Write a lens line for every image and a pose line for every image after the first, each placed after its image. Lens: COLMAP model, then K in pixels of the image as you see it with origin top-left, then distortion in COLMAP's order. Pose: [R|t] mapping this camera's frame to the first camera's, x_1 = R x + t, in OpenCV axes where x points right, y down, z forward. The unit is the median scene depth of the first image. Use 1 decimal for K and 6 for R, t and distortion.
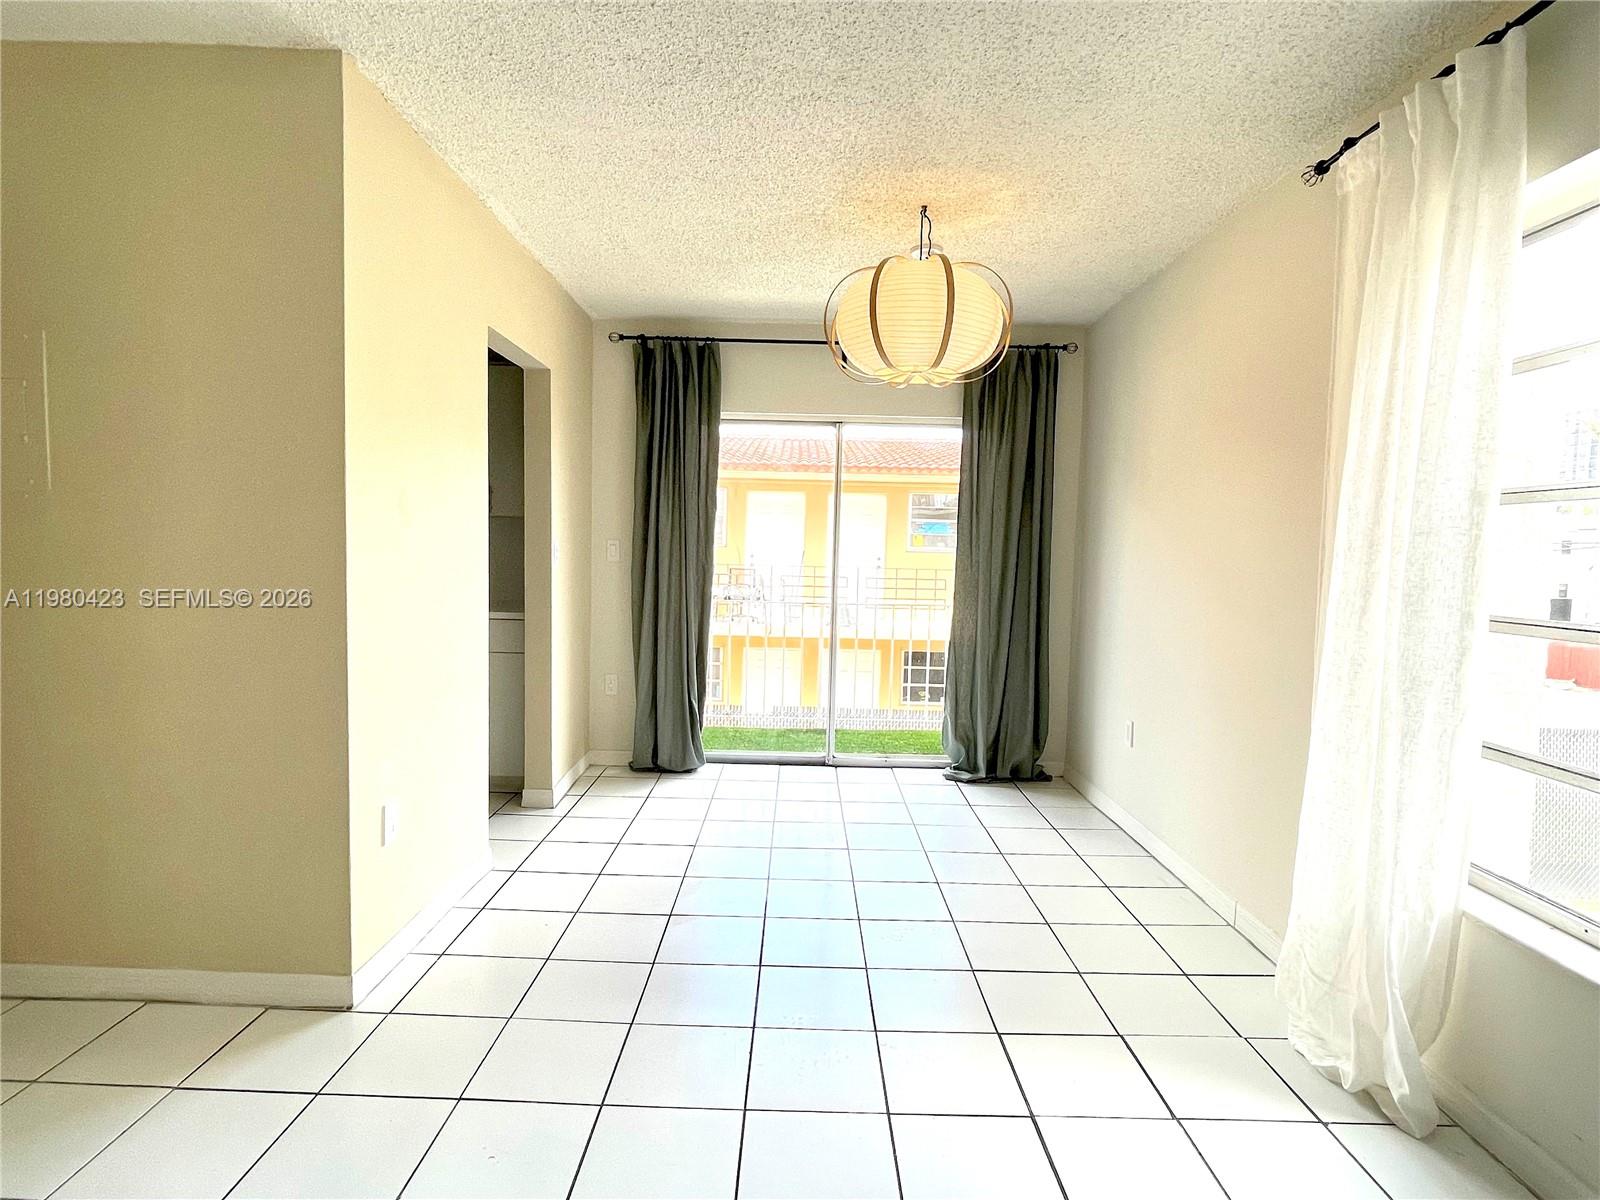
lens RADIAL K [[823.7, 0, 796.0], [0, 823.7, 600.7], [0, 0, 1]] dist [-0.000728, 0.001013]
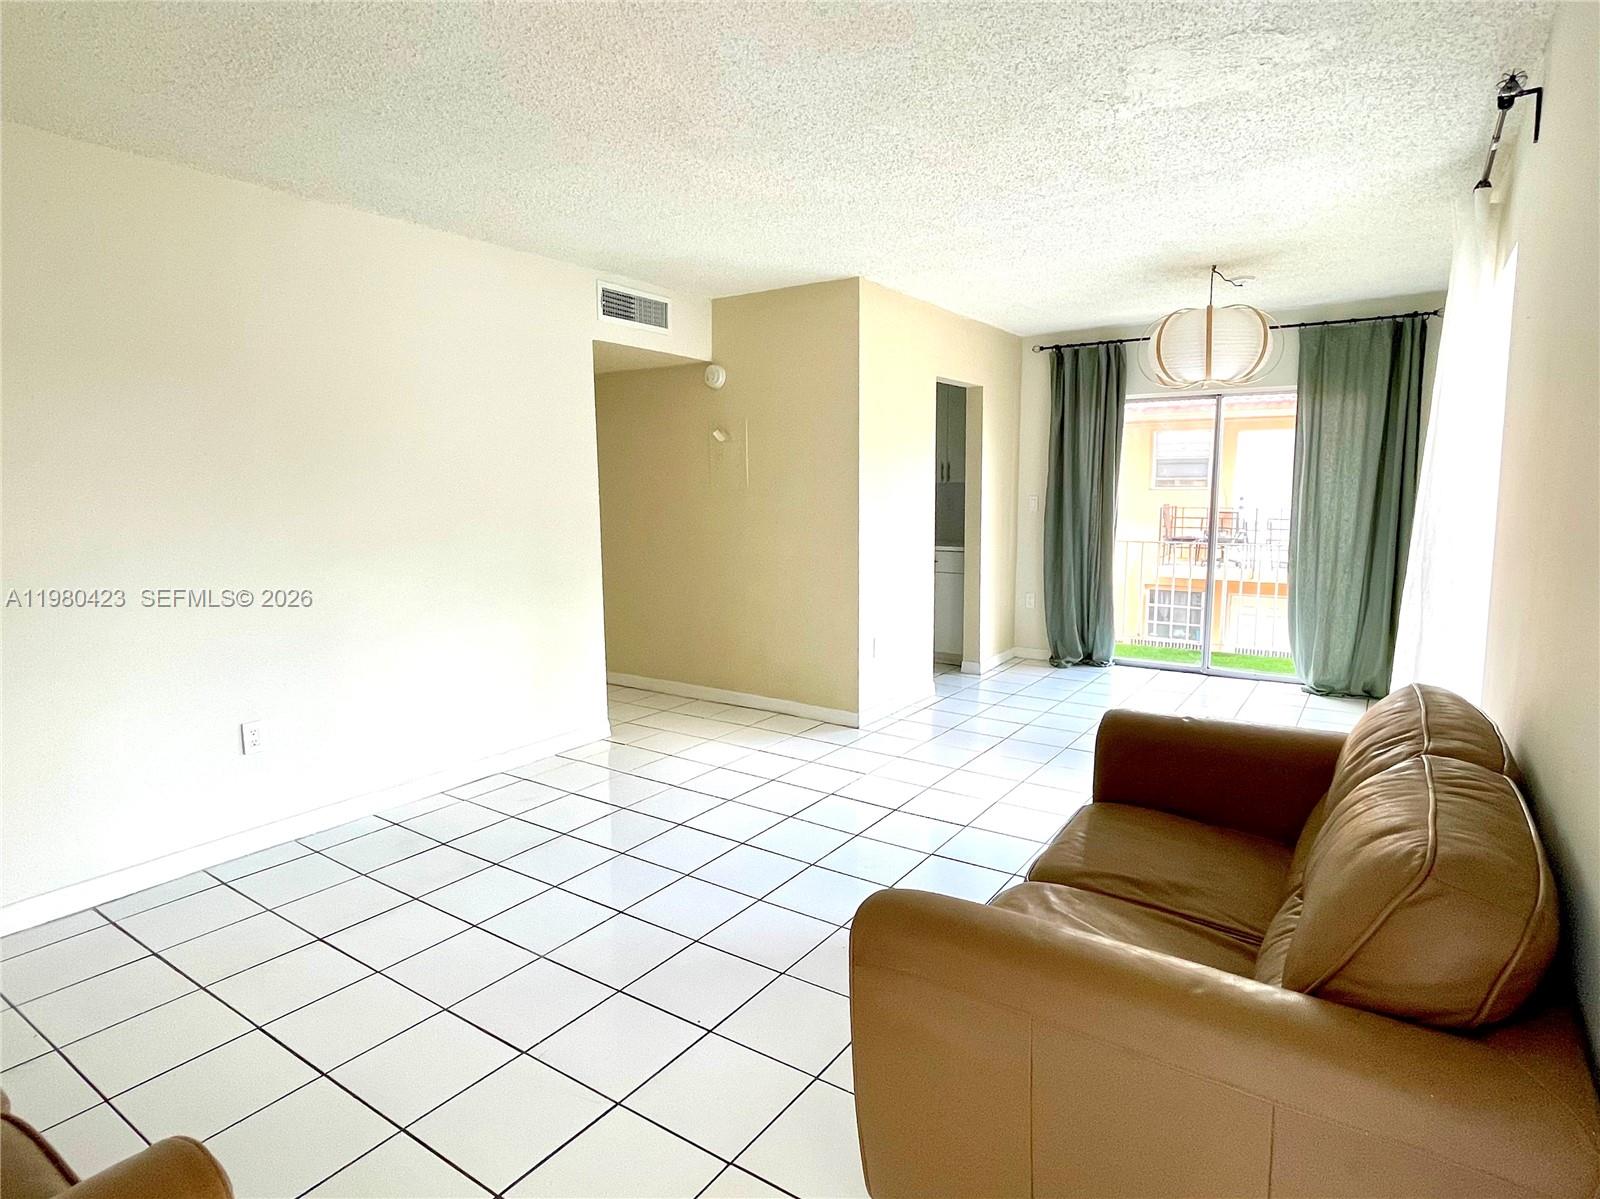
lens RADIAL K [[882.8, 0, 798.9], [0, 882.8, 592.6], [0, 0, 1]] dist [0.003105, 0.000146]
pose [[0.833692, 0.037510, -0.550955, 0.281220], [-0.008209, 0.998422, 0.055552, 0.008472], [0.552169, -0.041790, 0.832684, -0.474262]]
